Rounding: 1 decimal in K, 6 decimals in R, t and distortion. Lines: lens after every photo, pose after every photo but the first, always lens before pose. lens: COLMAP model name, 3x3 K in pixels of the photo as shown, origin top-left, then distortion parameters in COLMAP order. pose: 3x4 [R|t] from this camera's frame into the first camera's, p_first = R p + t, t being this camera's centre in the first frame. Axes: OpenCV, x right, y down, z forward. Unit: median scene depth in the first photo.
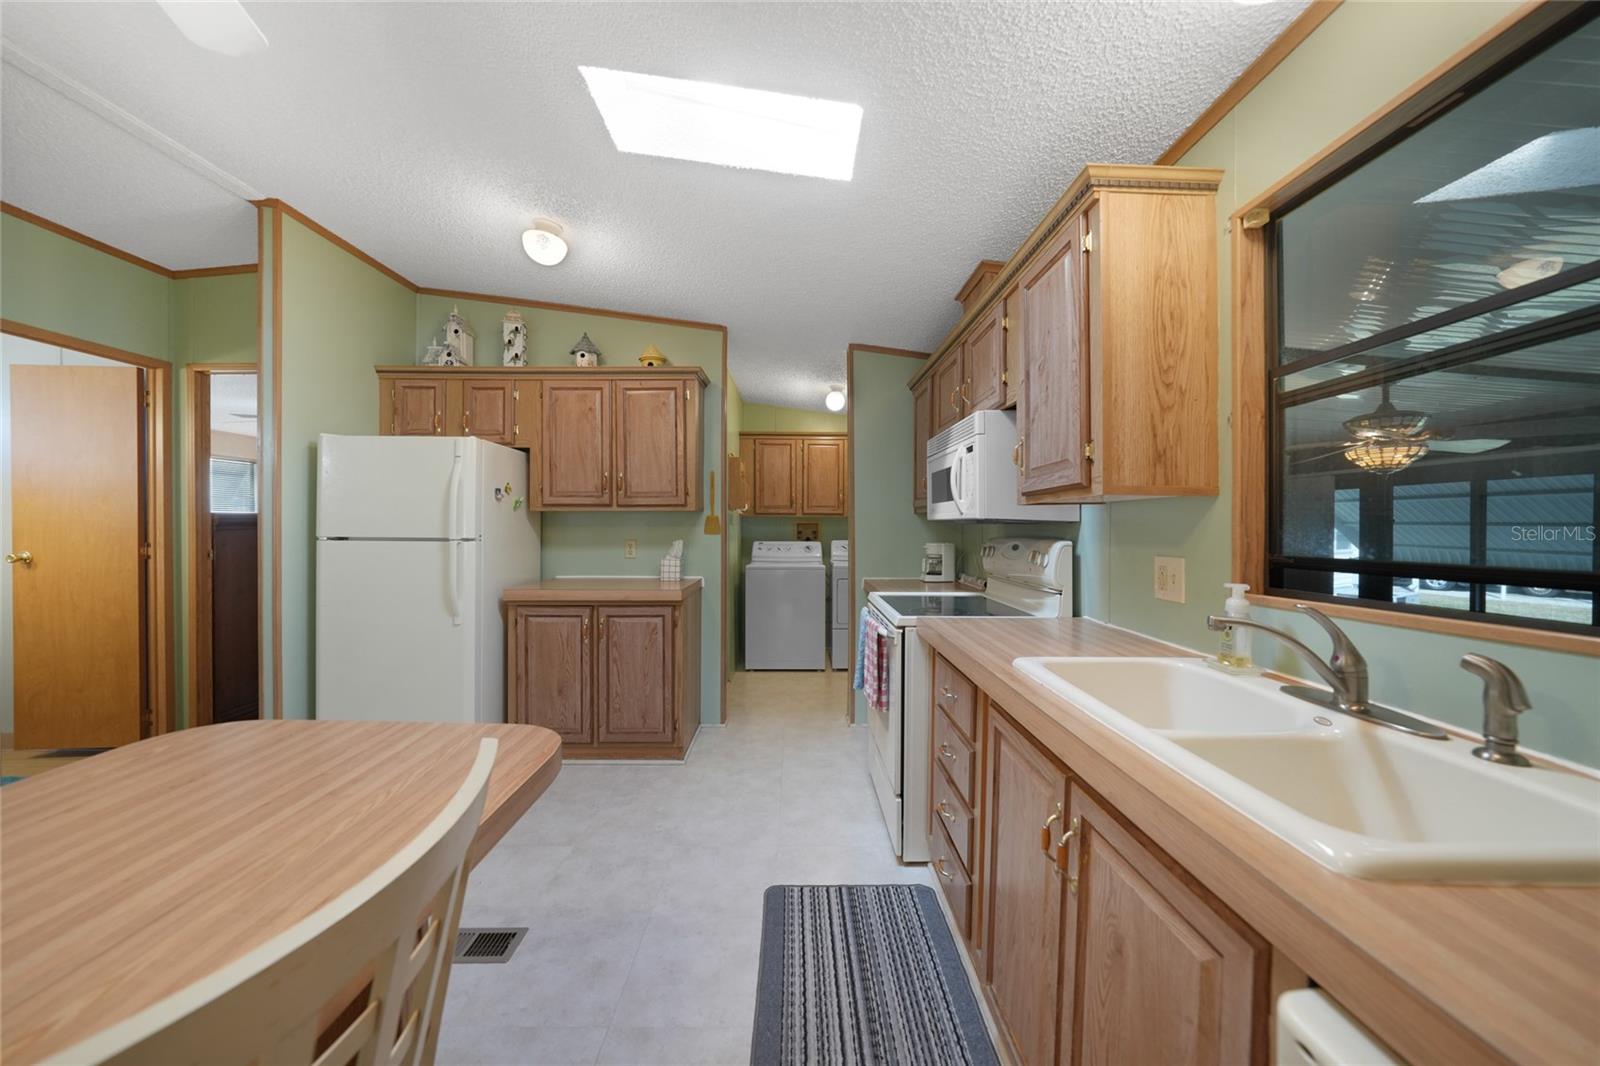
lens RADIAL K [[556.1, 0, 806.0], [0, 556.1, 524.0], [0, 0, 1]] dist [-0.014467, 0.002461]
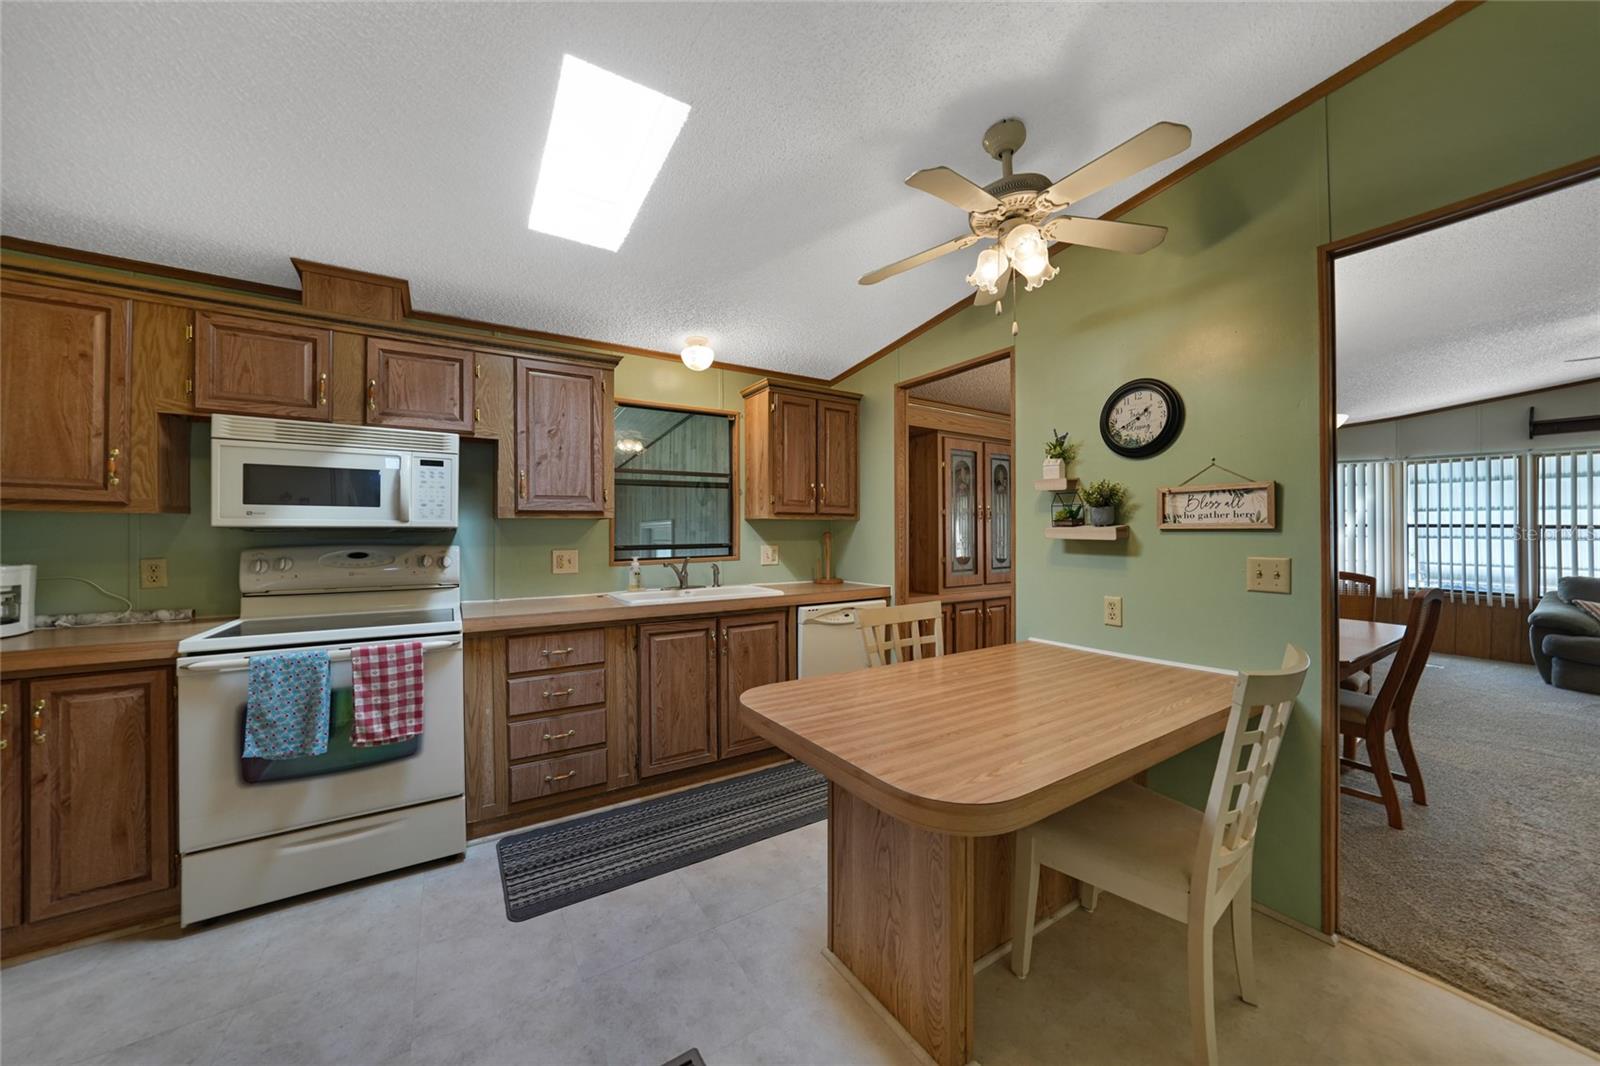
lens RADIAL K [[556.1, 0, 803.9], [0, 556.1, 526.3], [0, 0, 1]] dist [-0.014467, 0.002461]
pose [[-0.529963, 0.010855, 0.847951, -0.809581], [-0.002660, 0.999892, -0.014463, 0.003392], [-0.848016, -0.009921, -0.529877, 0.780836]]
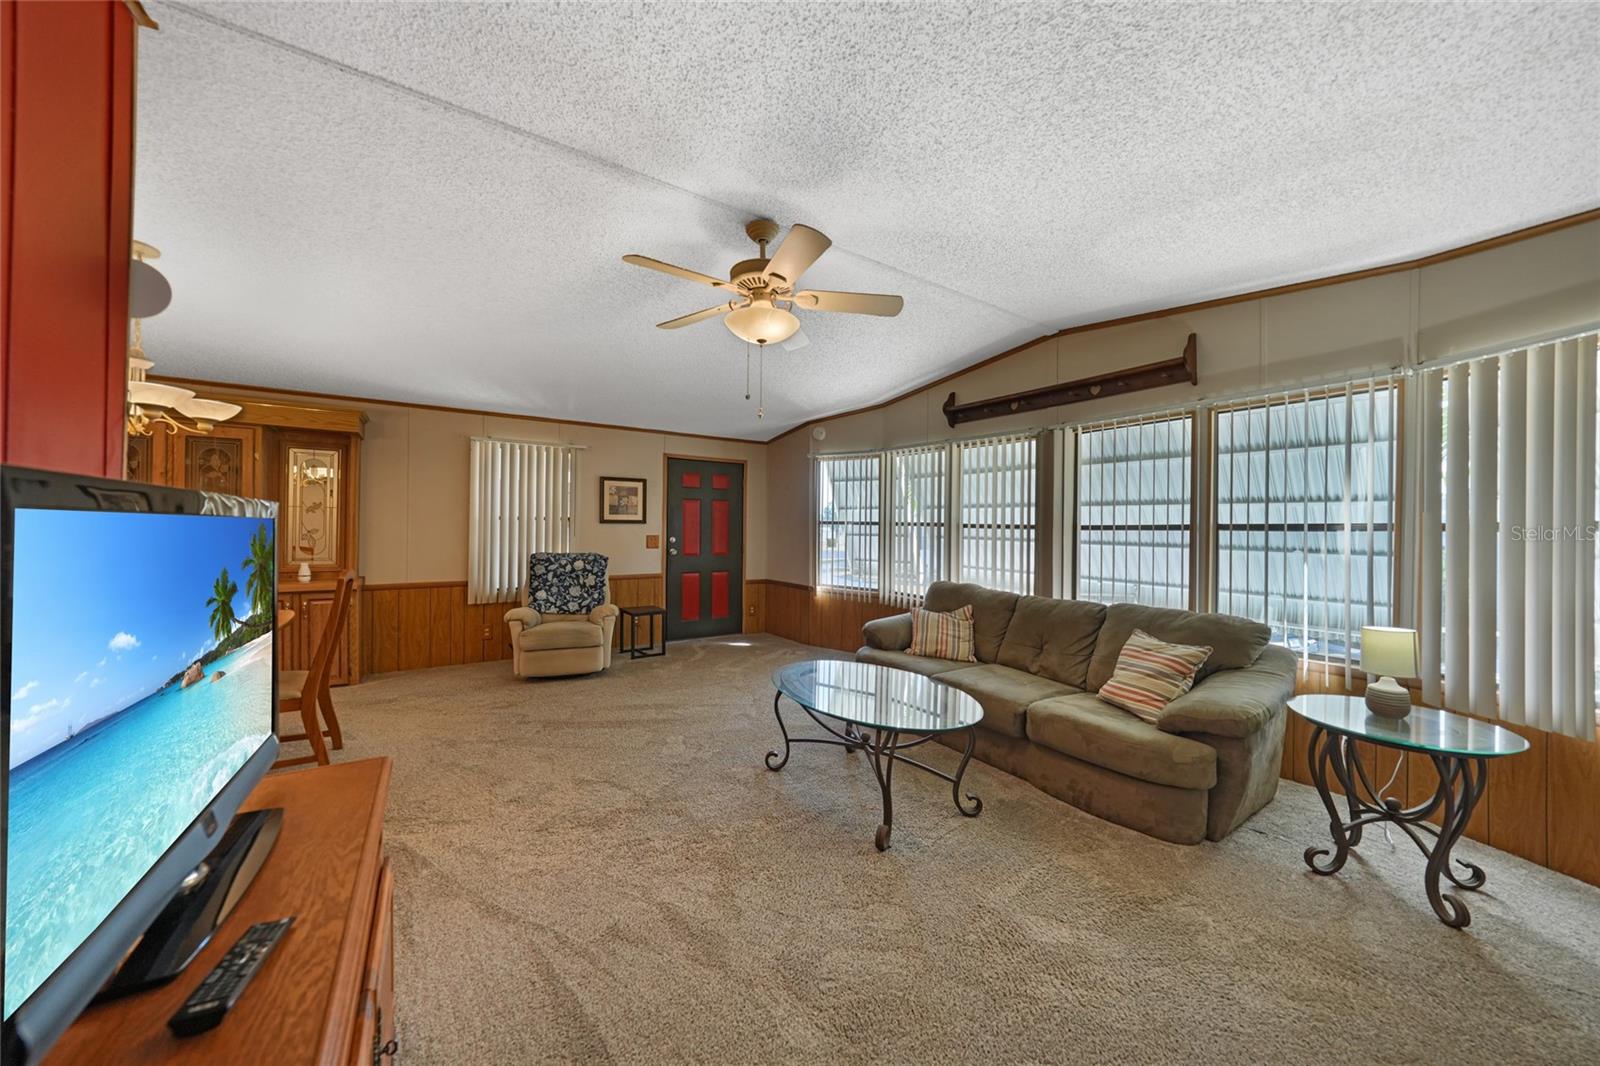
lens RADIAL K [[556.1, 0, 801.0], [0, 556.1, 530.7], [0, 0, 1]] dist [-0.014467, 0.002461]
pose [[-0.536199, -0.002444, 0.844088, -1.792851], [-0.014782, 0.999870, -0.006495, 0.004452], [-0.843962, -0.015959, -0.536165, -1.125036]]
